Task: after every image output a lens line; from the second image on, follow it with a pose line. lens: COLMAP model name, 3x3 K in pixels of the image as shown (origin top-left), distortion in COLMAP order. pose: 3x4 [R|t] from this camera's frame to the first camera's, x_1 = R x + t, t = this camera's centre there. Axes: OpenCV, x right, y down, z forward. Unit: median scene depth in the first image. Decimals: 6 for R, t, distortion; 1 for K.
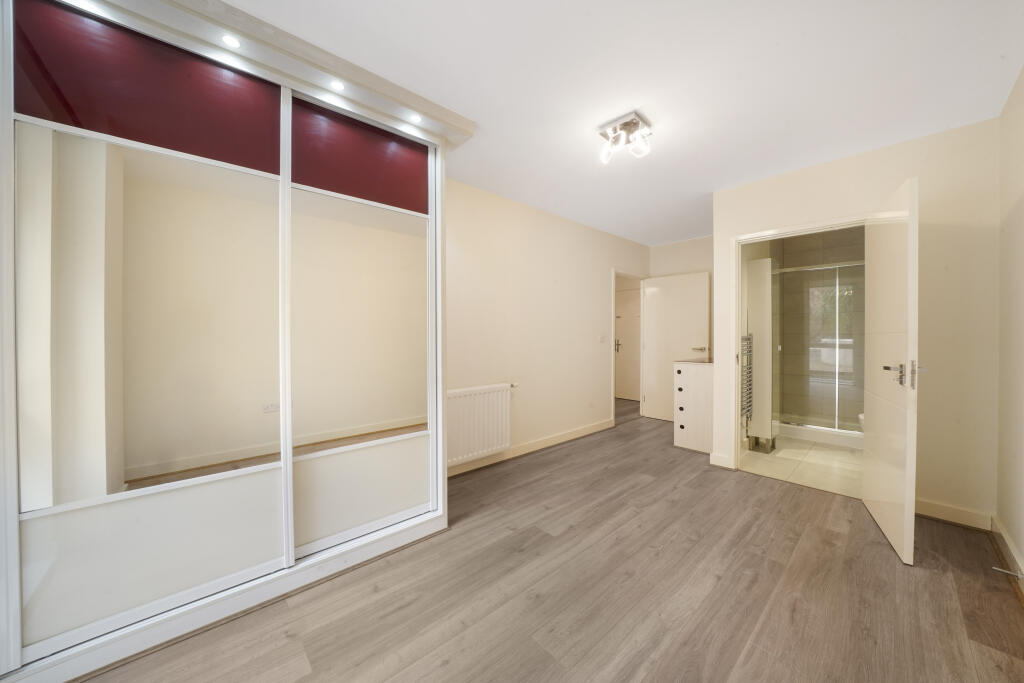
lens RADIAL K [[352.4, 0, 512.3], [0, 352.4, 332.3], [0, 0, 1]] dist [-0.008136, -0.000066]
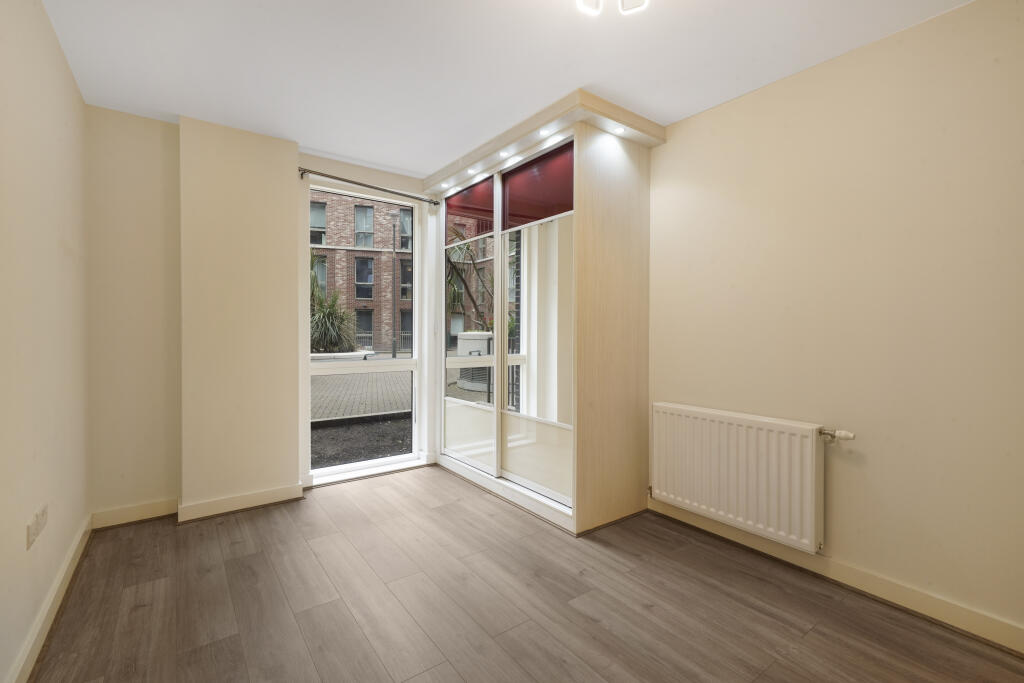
lens RADIAL K [[457.9, 0, 513.0], [0, 457.9, 335.3], [0, 0, 1]] dist [0.014186, 0.000641]
pose [[-0.086646, 0.006766, -0.996216, 1.135419], [0.002298, 0.999976, 0.006592, 0.011625], [0.996236, -0.001718, -0.086660, 1.007309]]
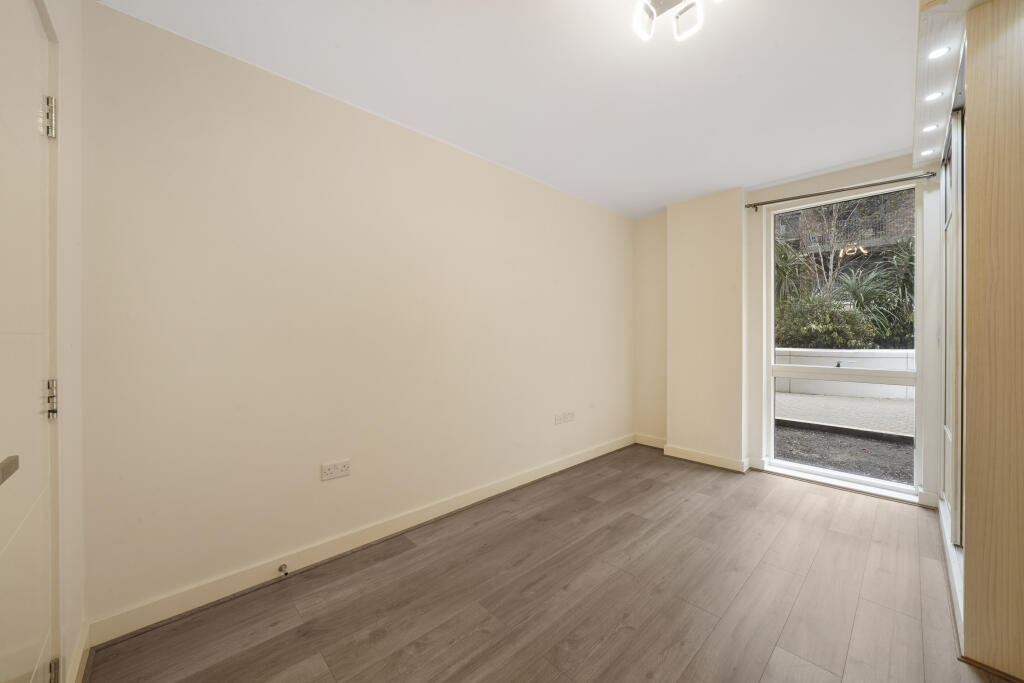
lens RADIAL K [[389.9, 0, 508.4], [0, 389.9, 343.6], [0, 0, 1]] dist [-0.003942, 0.000046]
pose [[-0.999670, -0.004820, -0.025214, 0.665298], [-0.005163, 0.999895, 0.013541, 0.012434], [0.025147, 0.013667, -0.999590, 1.764408]]
